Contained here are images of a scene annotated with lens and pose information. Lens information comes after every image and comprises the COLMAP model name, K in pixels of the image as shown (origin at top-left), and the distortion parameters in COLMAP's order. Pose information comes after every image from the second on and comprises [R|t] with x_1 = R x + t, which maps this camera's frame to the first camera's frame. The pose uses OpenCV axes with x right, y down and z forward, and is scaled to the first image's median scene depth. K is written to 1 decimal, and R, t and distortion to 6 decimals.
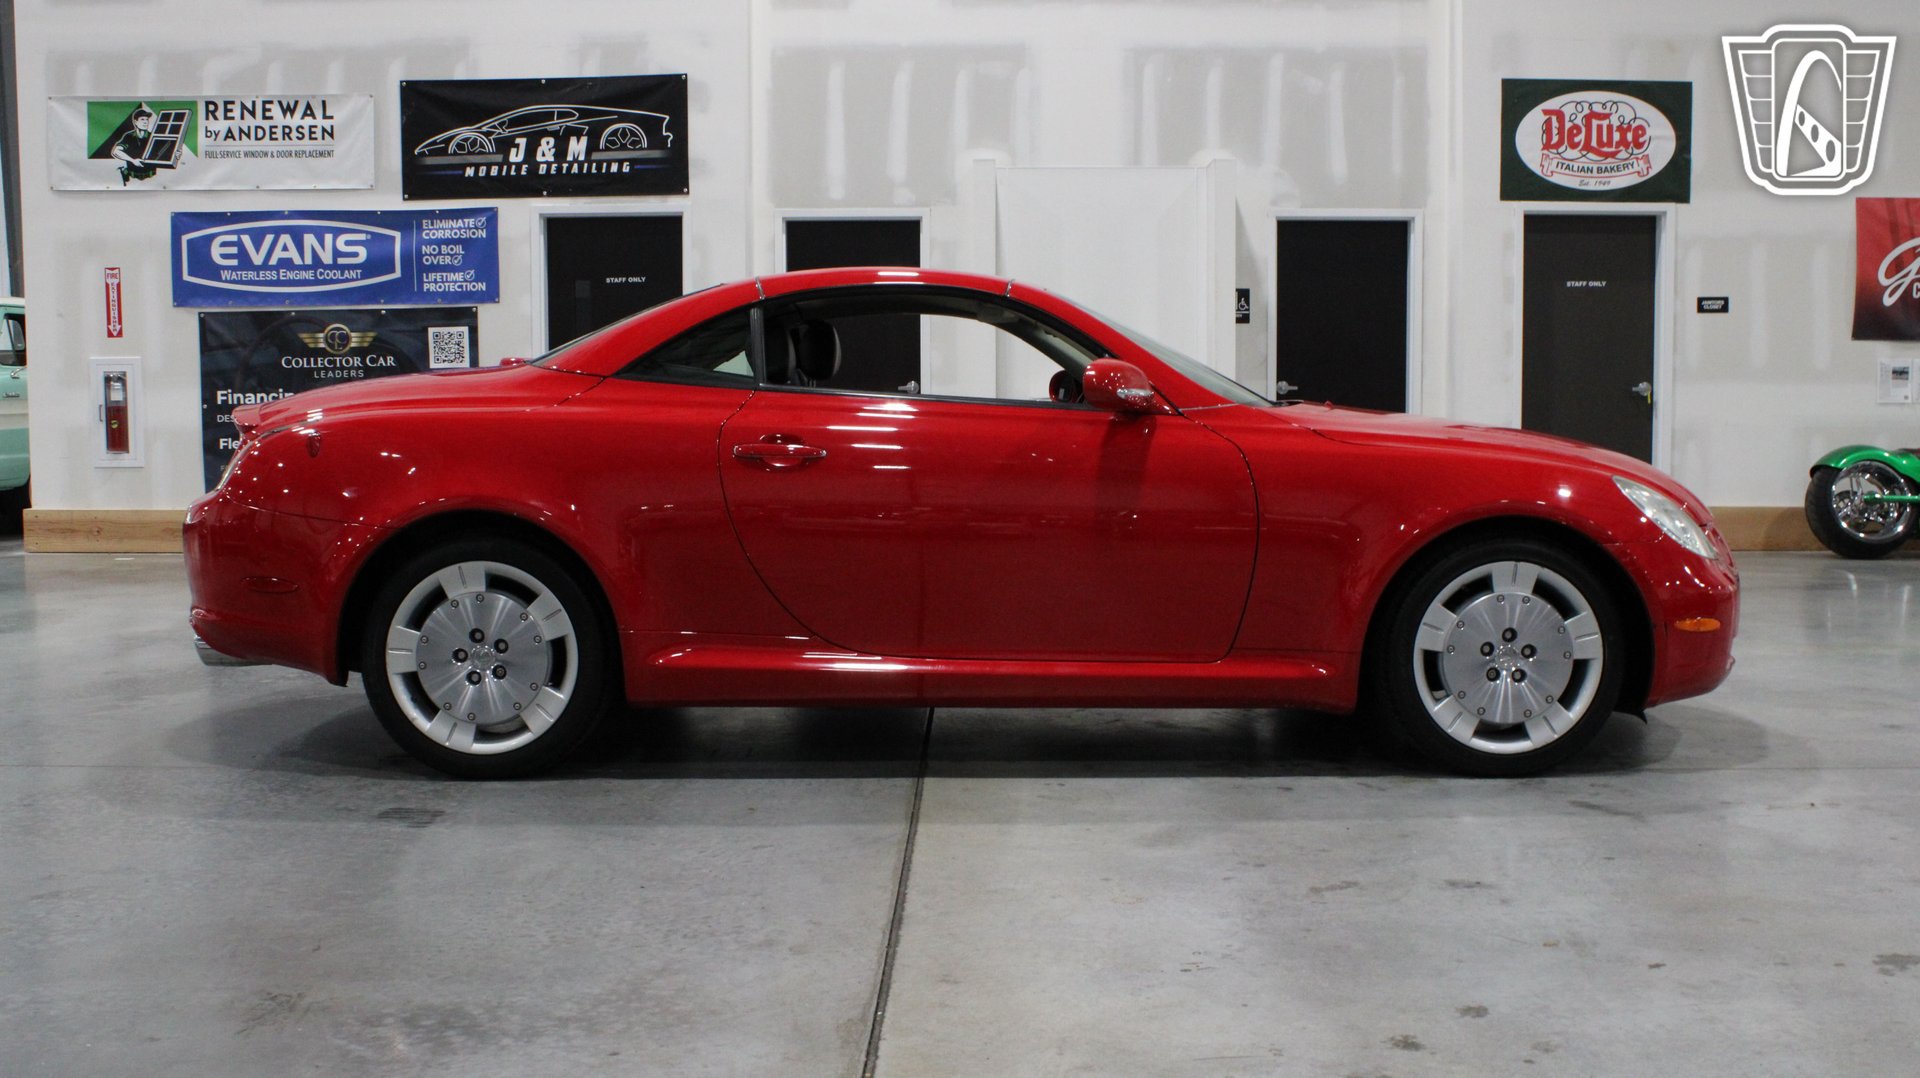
lens RADIAL K [[1914.9, 0, 942.8], [0, 1914.9, 542.5], [0, 0, 1]] dist [-0.131604, 0.151341]
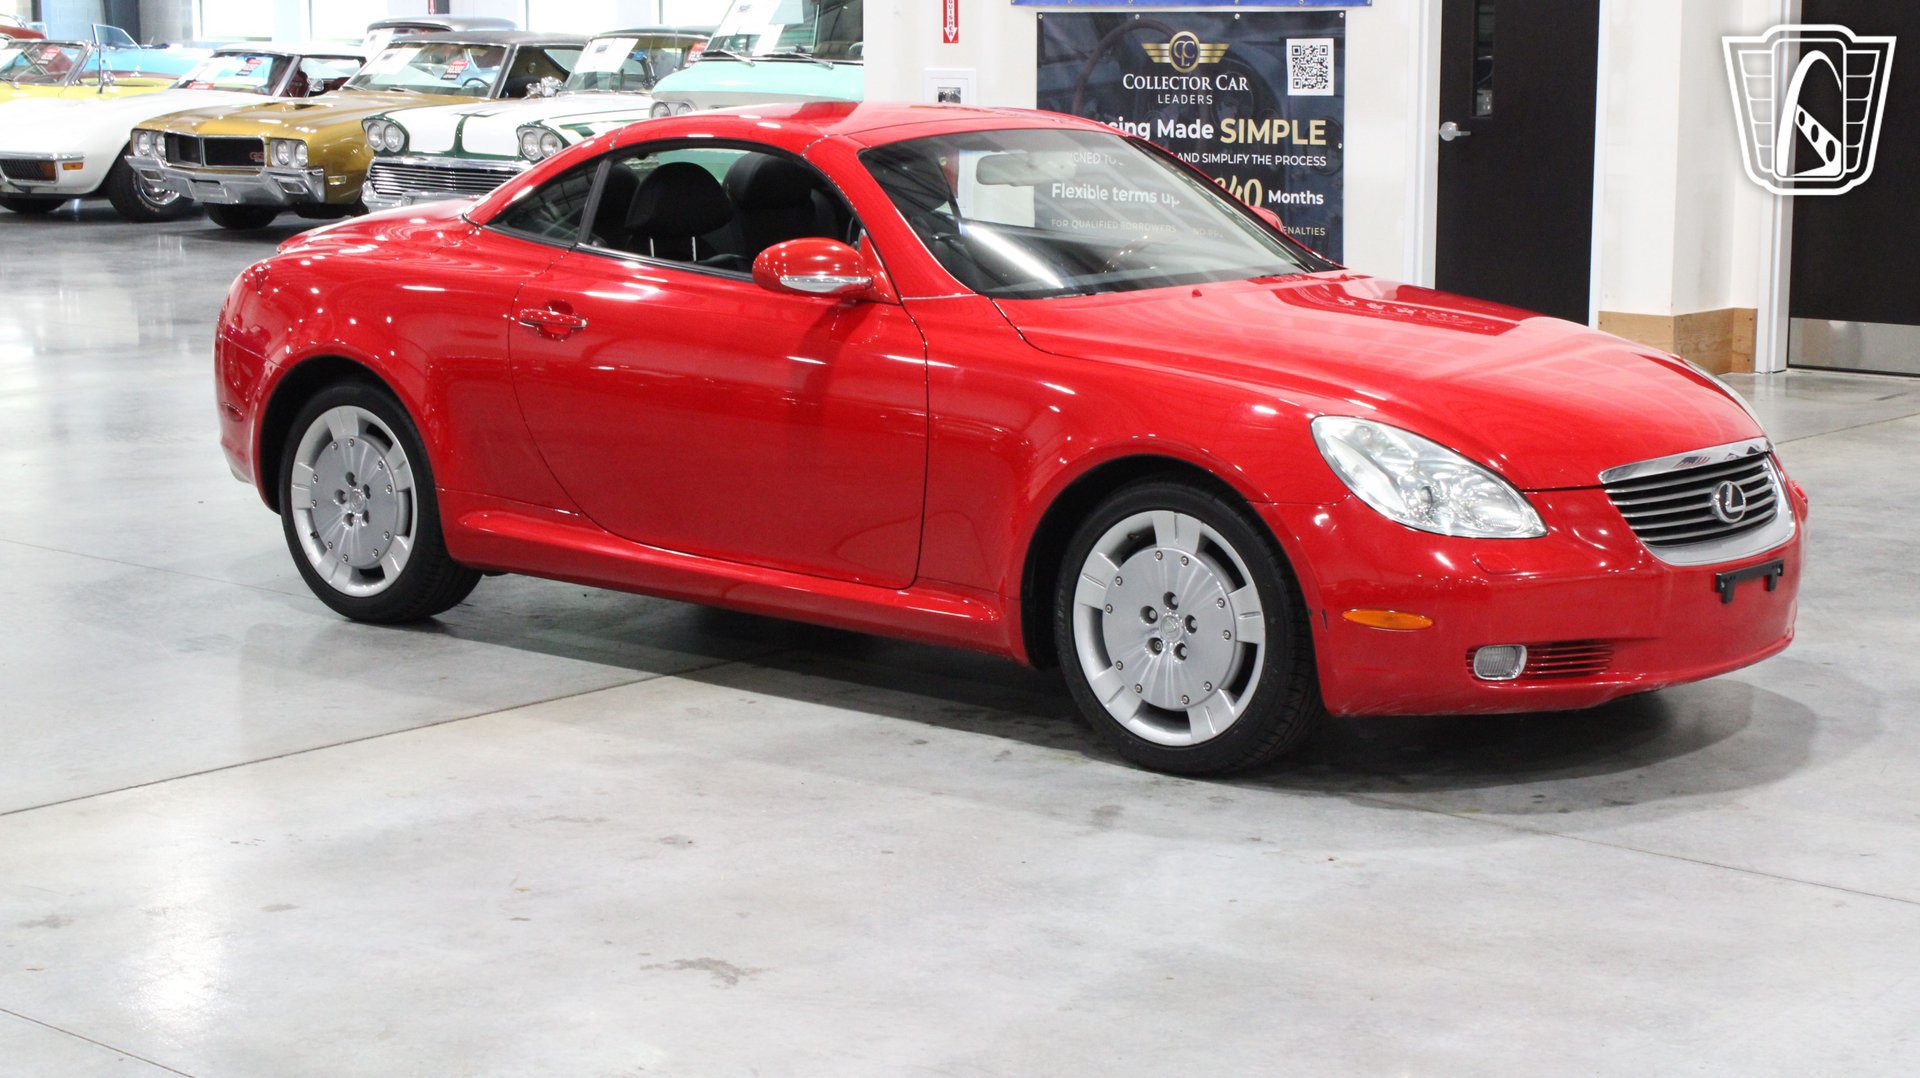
lens RADIAL K [[3293.1, 0, 975.0], [0, 3293.1, 538.2], [0, 0, 1]] dist [-0.006753, 0.049423]
pose [[0.769953, 0.107877, -0.628915, 0.460805], [-0.053720, 0.993065, 0.104571, -0.049907], [0.635835, -0.046729, 0.770409, -0.059062]]
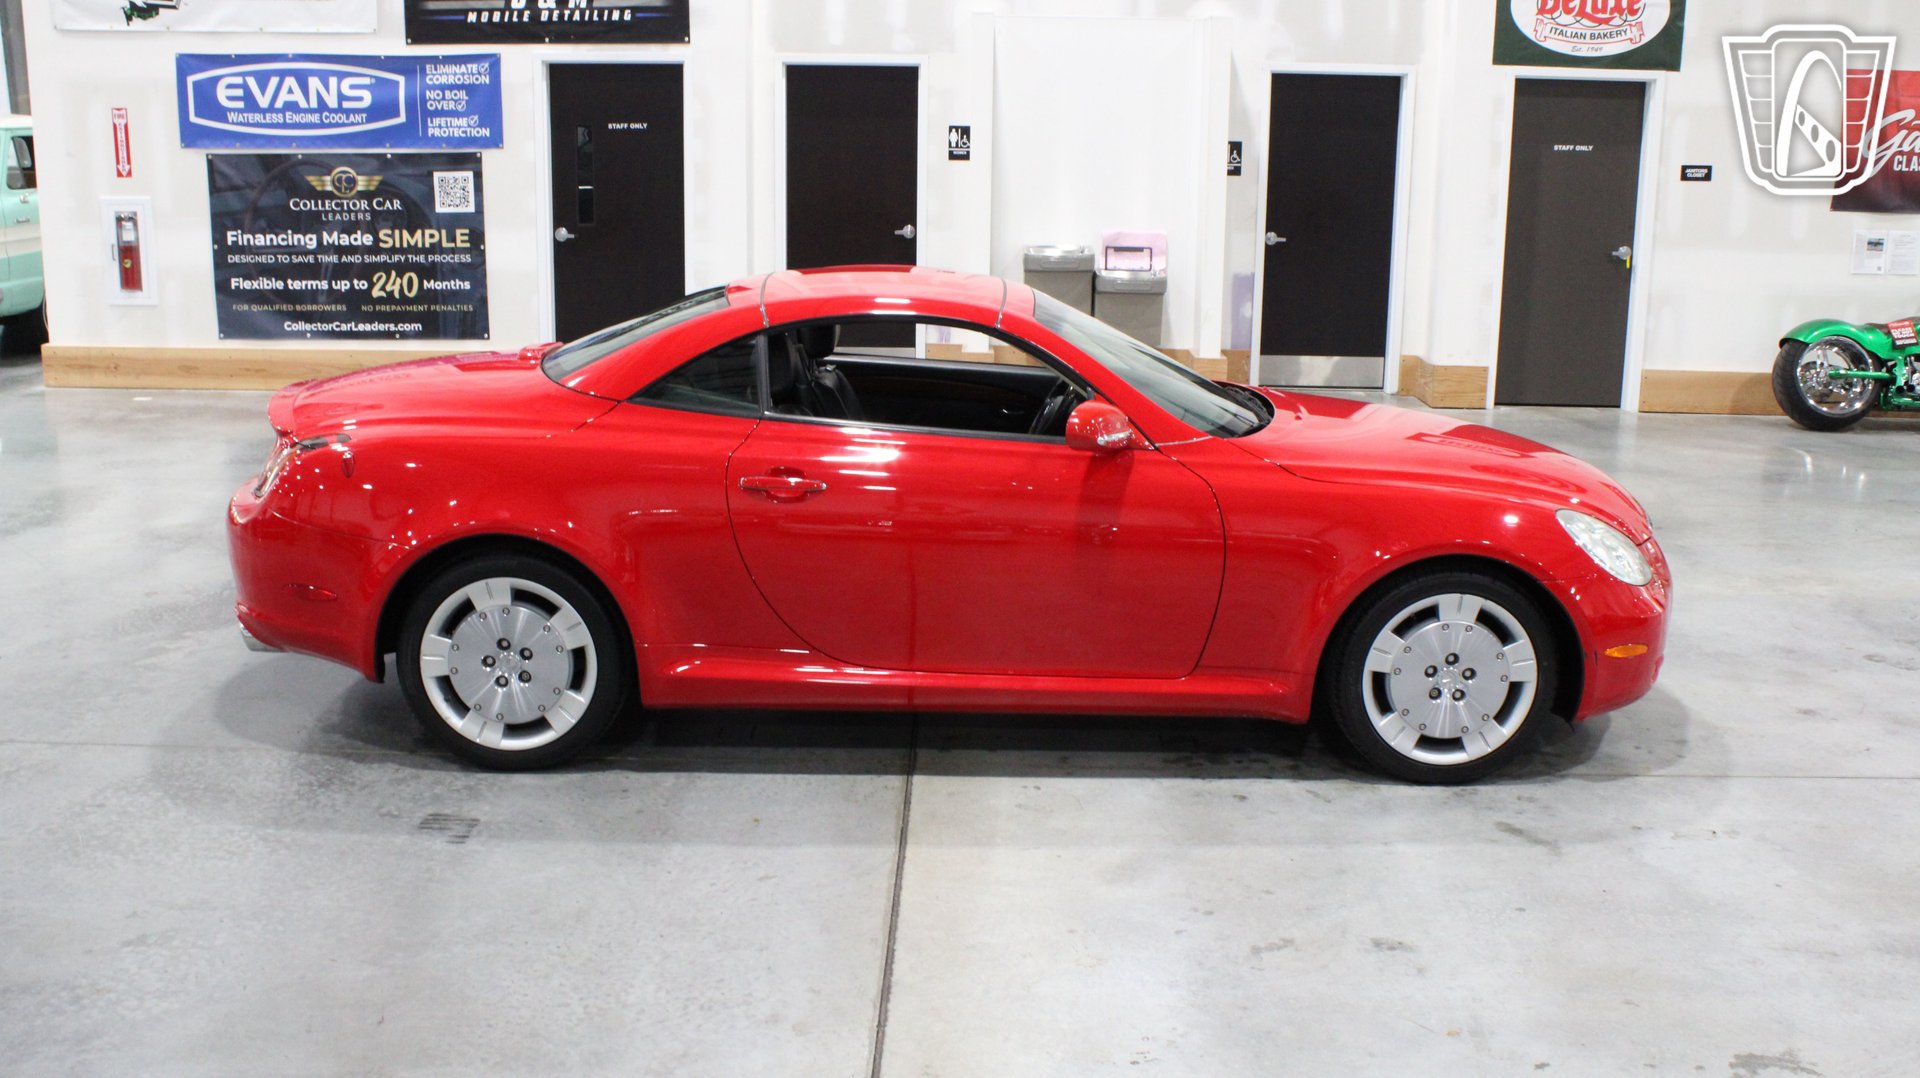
lens RADIAL K [[1903.7, 0, 940.8], [0, 1903.7, 521.2], [0, 0, 1]] dist [-0.136547, 0.164908]
pose [[0.999874, 0.015497, 0.003549, 0.000067], [-0.015836, 0.990574, 0.136057, -0.070836], [-0.001407, -0.136096, 0.990695, -0.025789]]
